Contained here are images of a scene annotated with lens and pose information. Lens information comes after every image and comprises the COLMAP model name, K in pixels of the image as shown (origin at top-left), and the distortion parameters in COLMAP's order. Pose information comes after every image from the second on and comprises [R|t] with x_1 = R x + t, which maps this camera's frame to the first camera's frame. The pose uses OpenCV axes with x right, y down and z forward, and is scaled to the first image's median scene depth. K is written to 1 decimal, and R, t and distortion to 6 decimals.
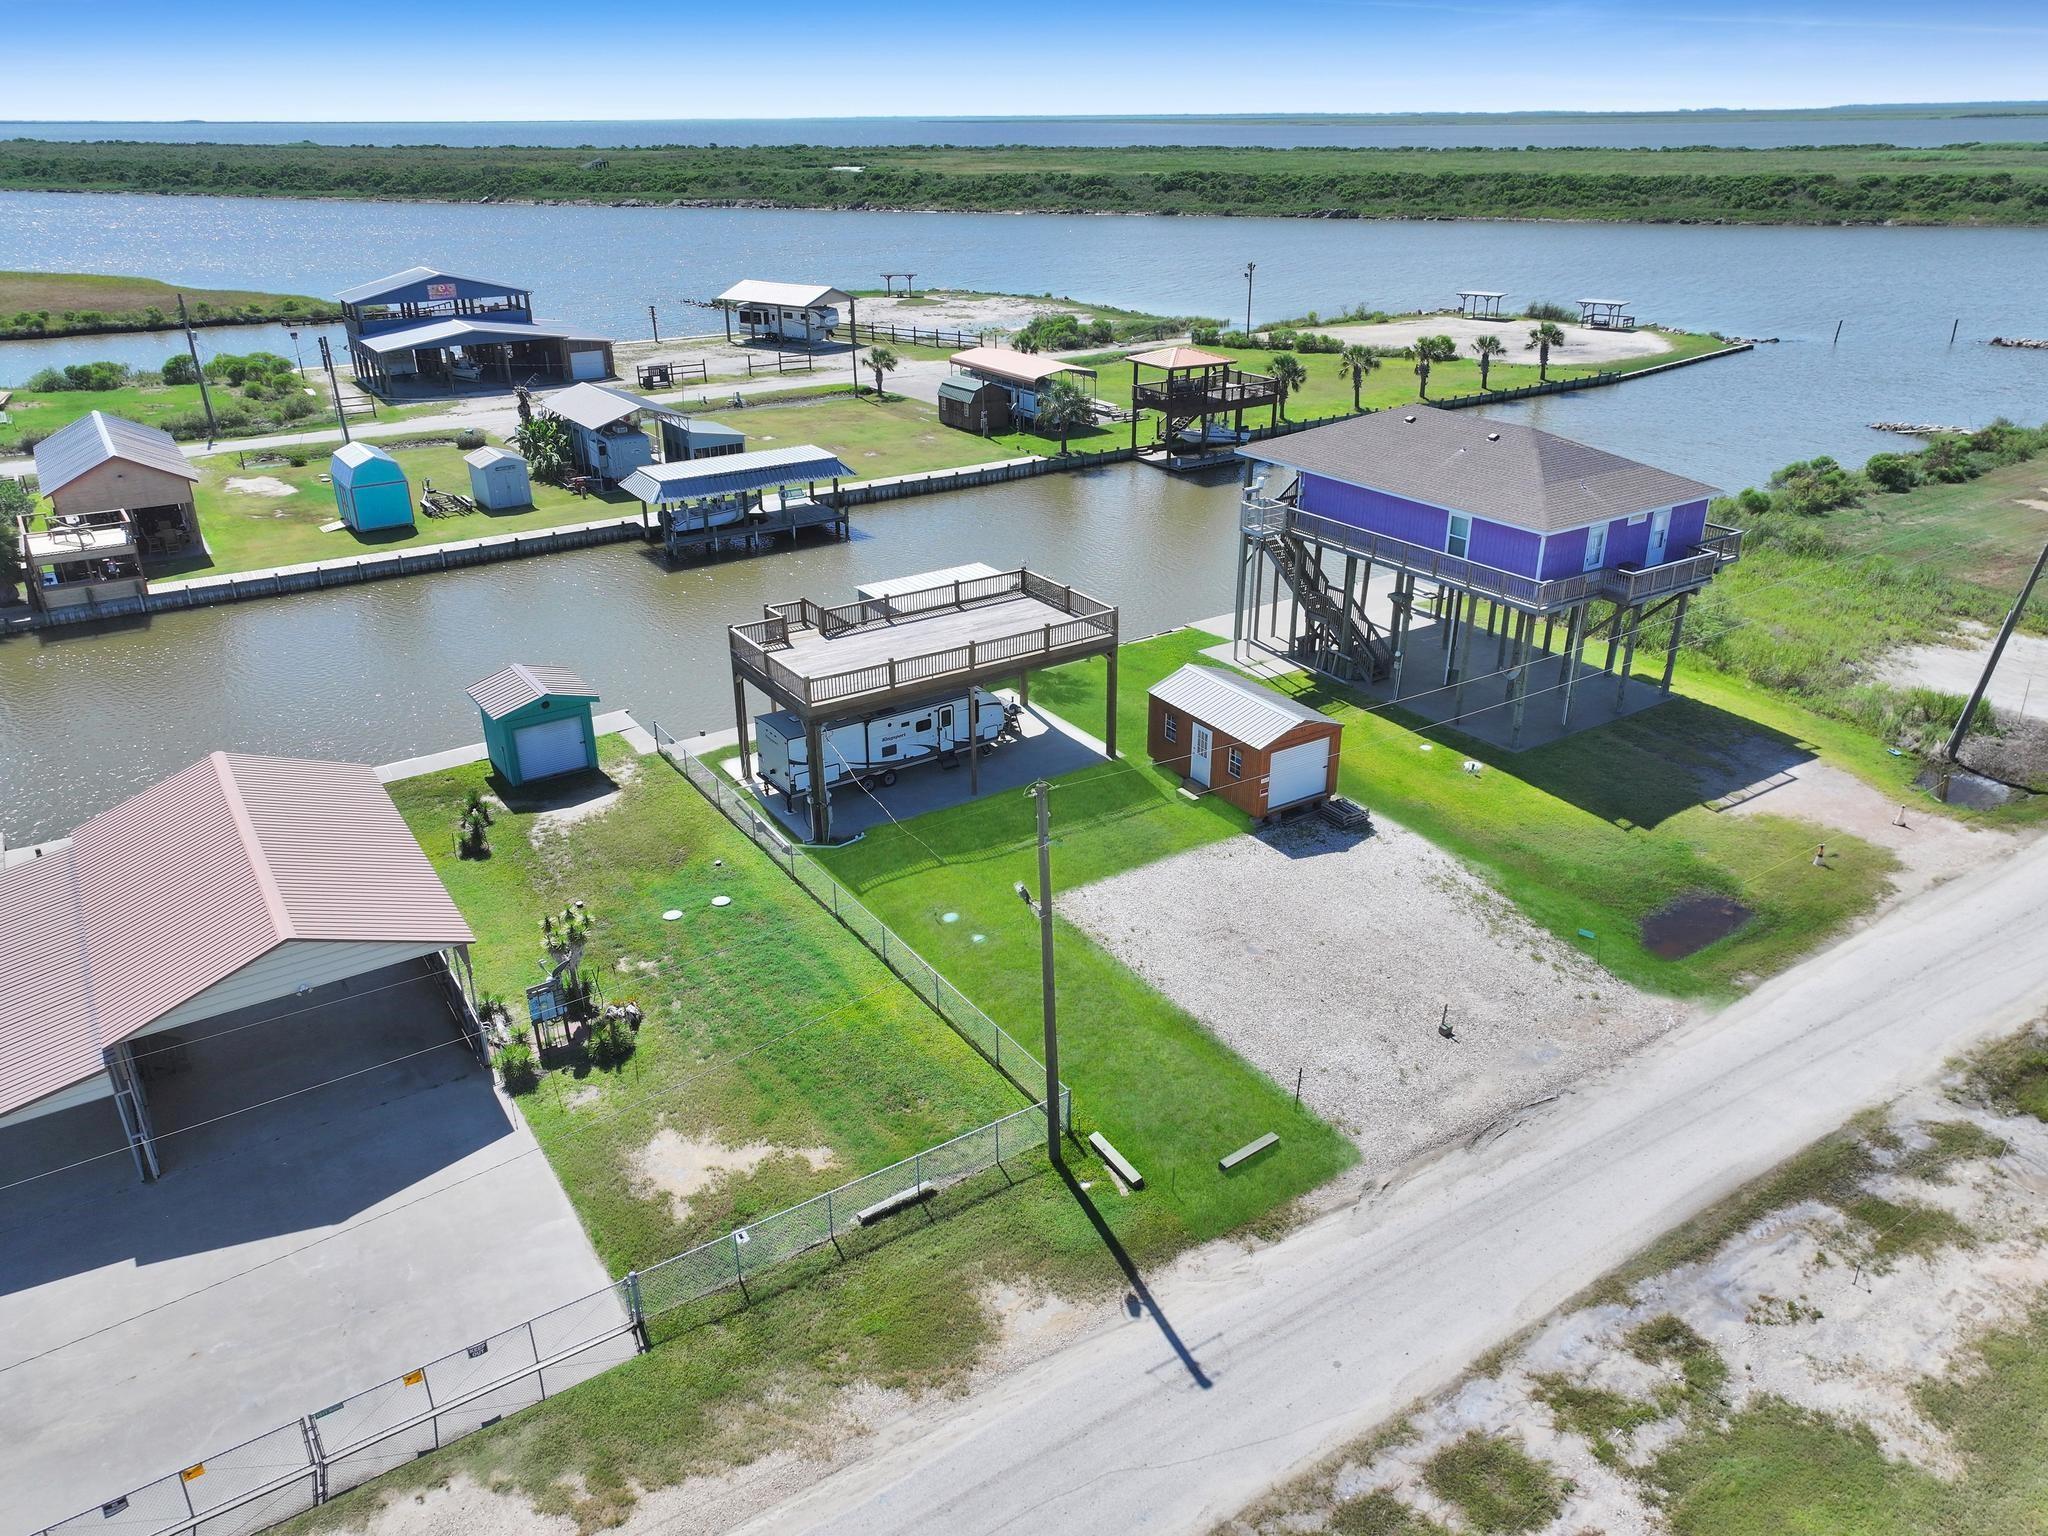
lens RADIAL K [[1438.8, 0, 1024.0], [0, 1438.8, 768.0], [0, 0, 1]] dist [0.007866, 0.007959]
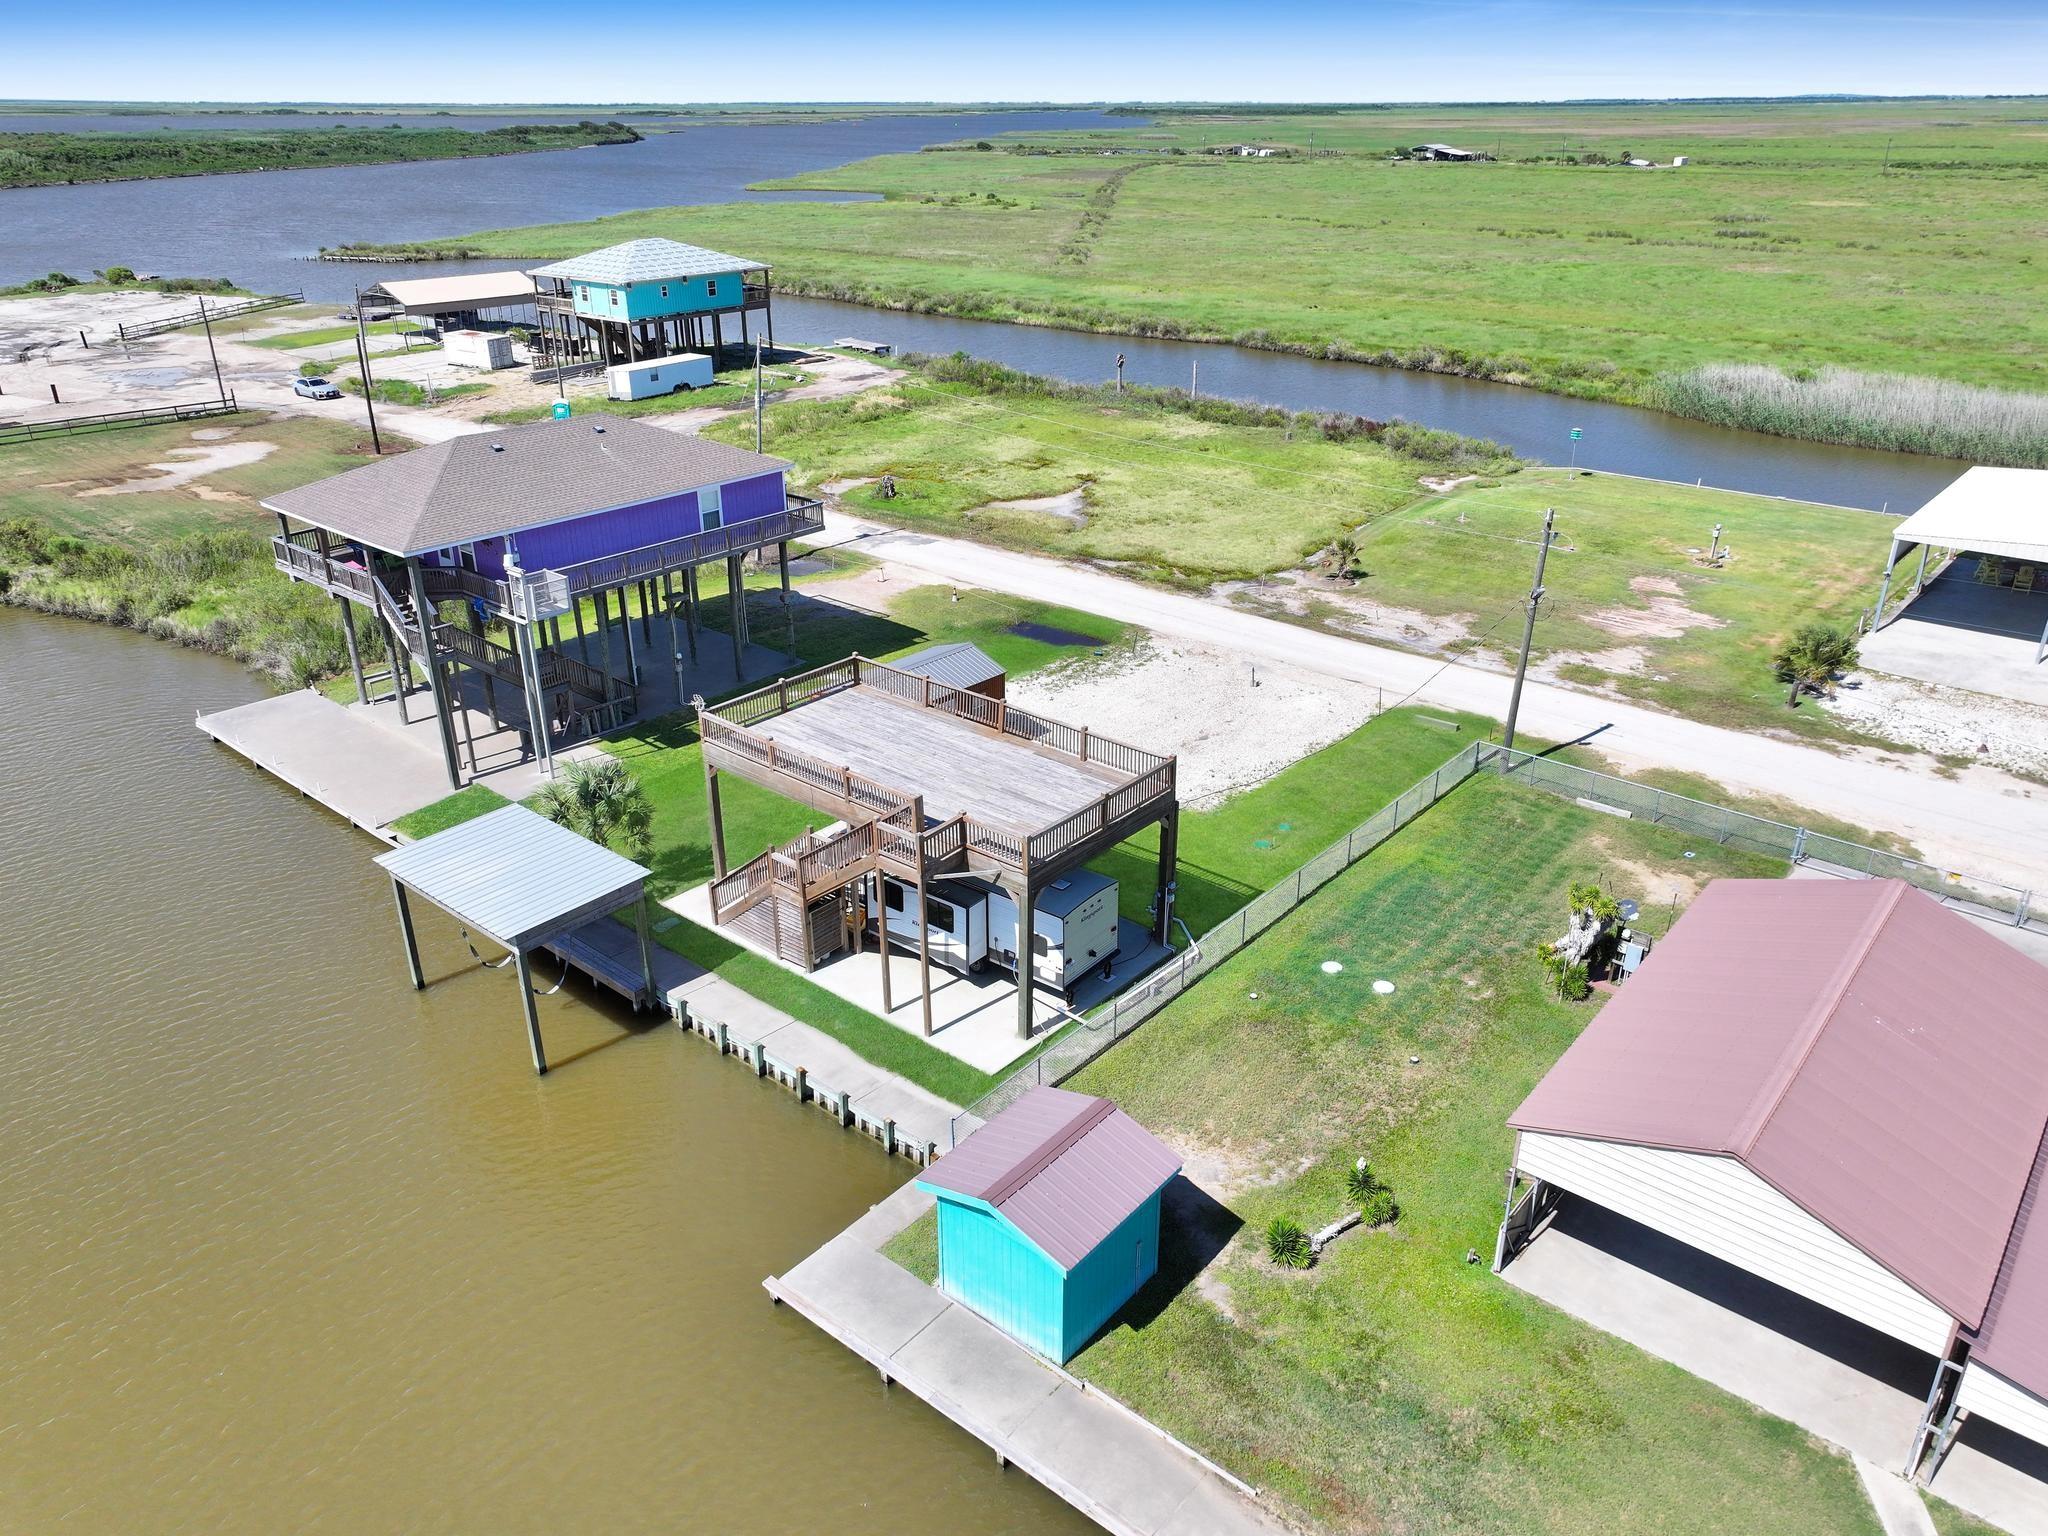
lens RADIAL K [[1438.8, 0, 1024.0], [0, 1438.8, 768.0], [0, 0, 1]] dist [0.007866, 0.007959]
pose [[-0.277043, -0.396443, 0.875260, -0.816267], [0.402076, 0.779495, 0.480335, -0.468316], [-0.872687, 0.484994, -0.056553, 1.058633]]
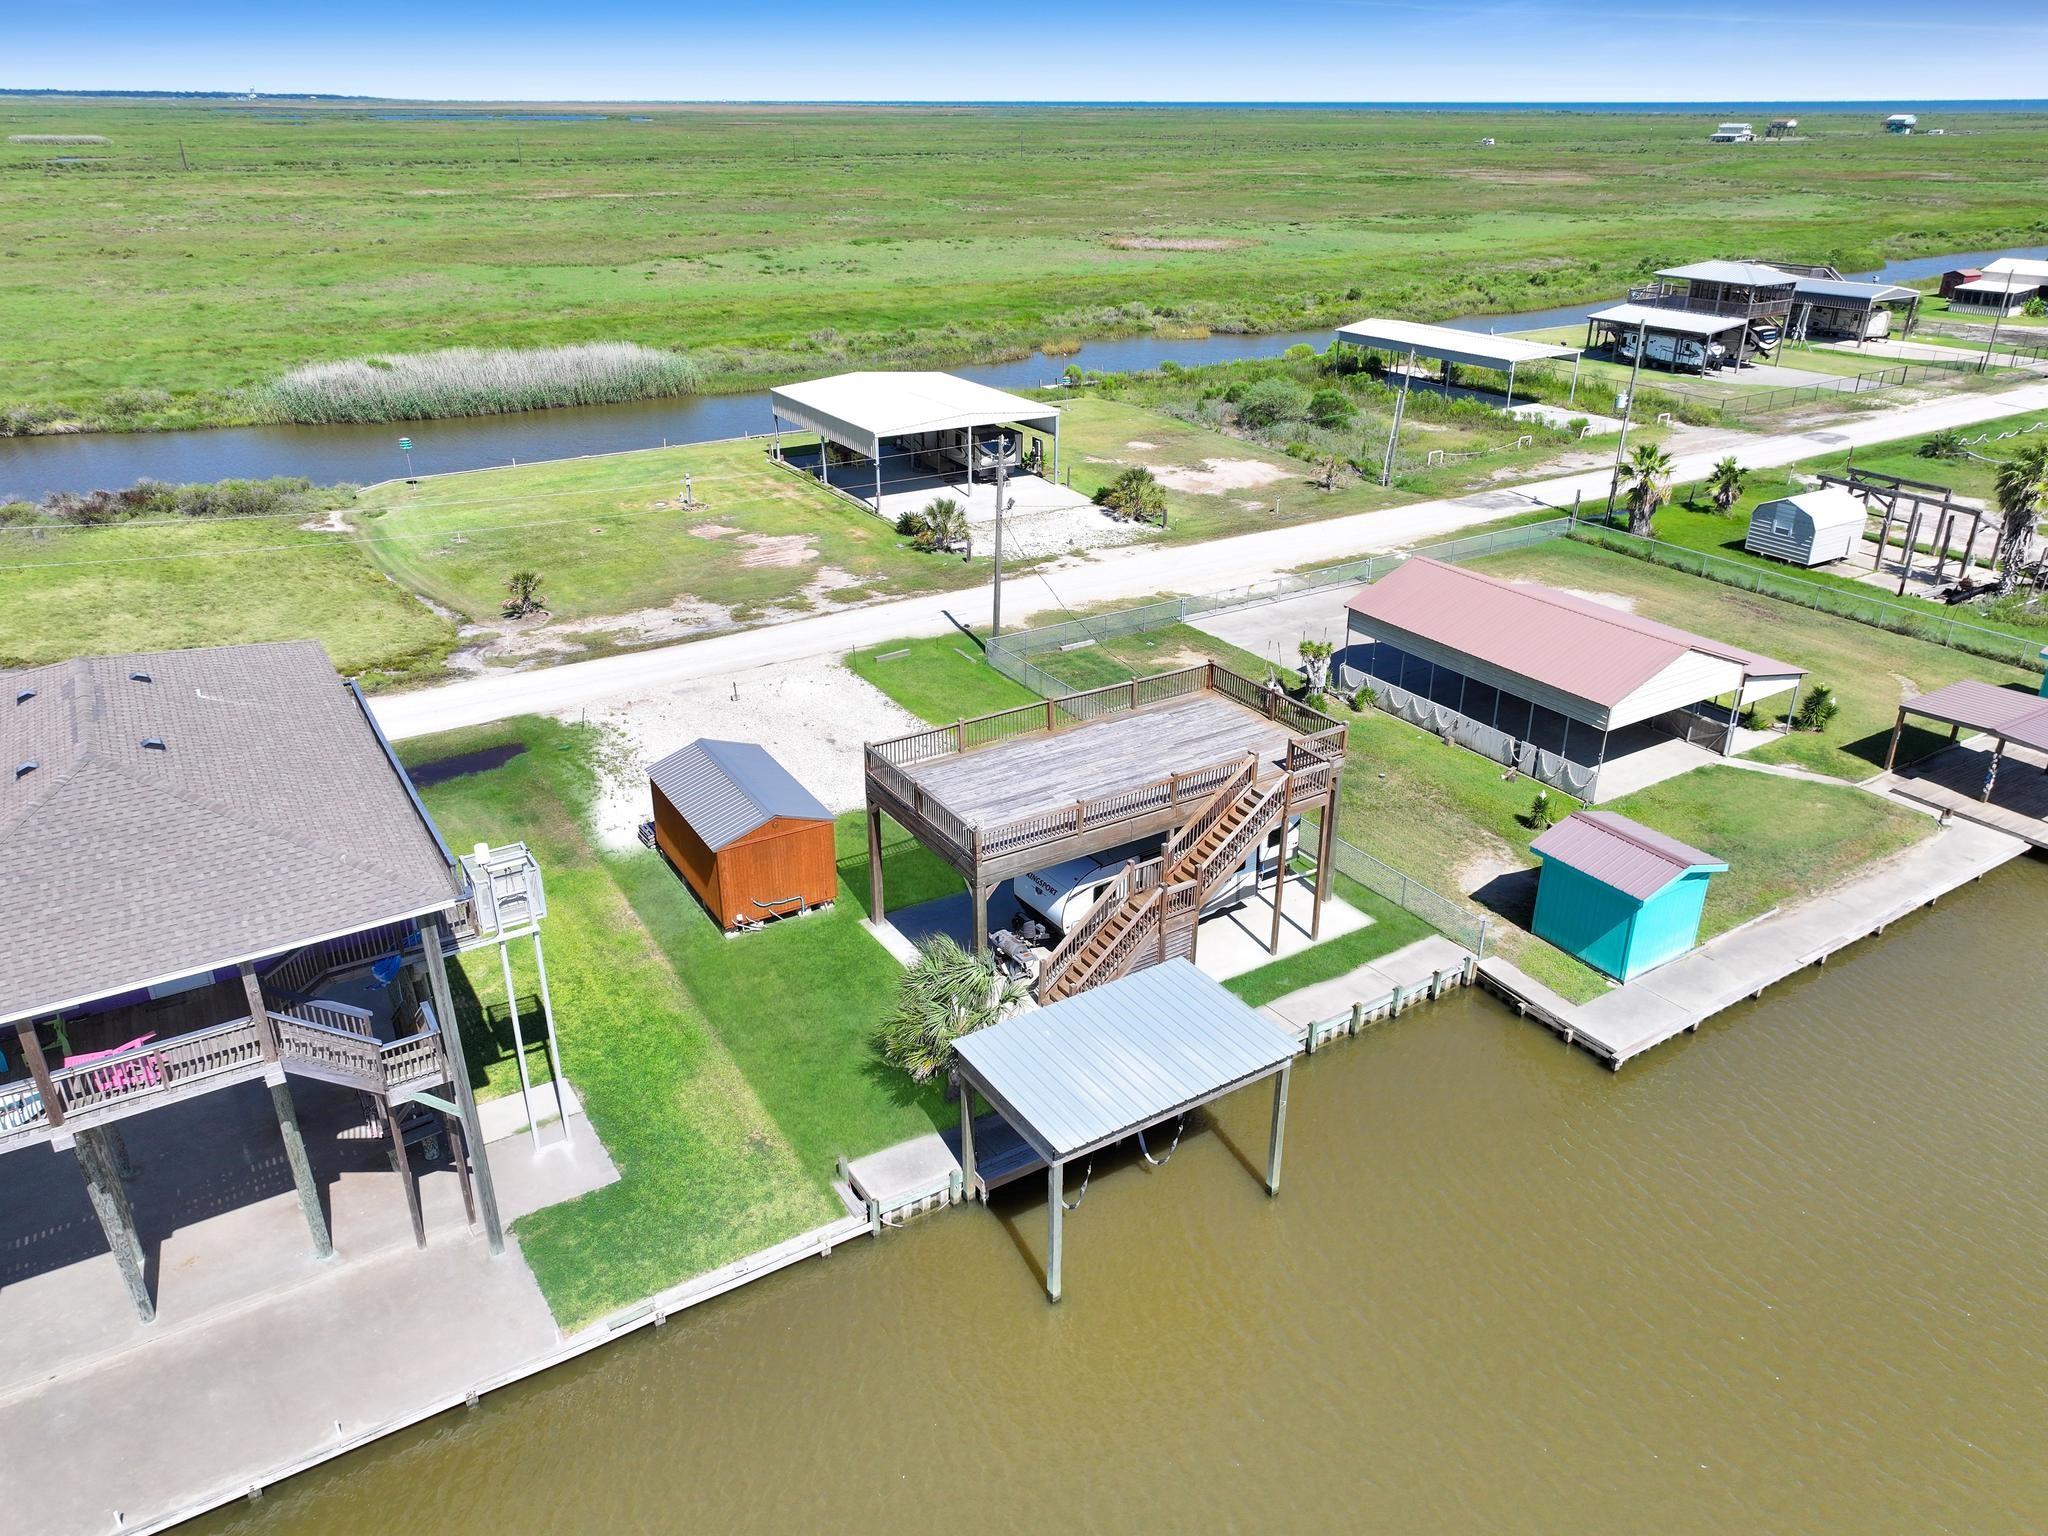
lens RADIAL K [[1438.8, 0, 1024.0], [0, 1438.8, 768.0], [0, 0, 1]] dist [0.007866, 0.007959]
pose [[-0.999789, -0.003897, 0.020158, -0.037678], [0.012754, 0.651514, 0.758529, -0.732702], [-0.016089, 0.758626, -0.651327, 1.611557]]
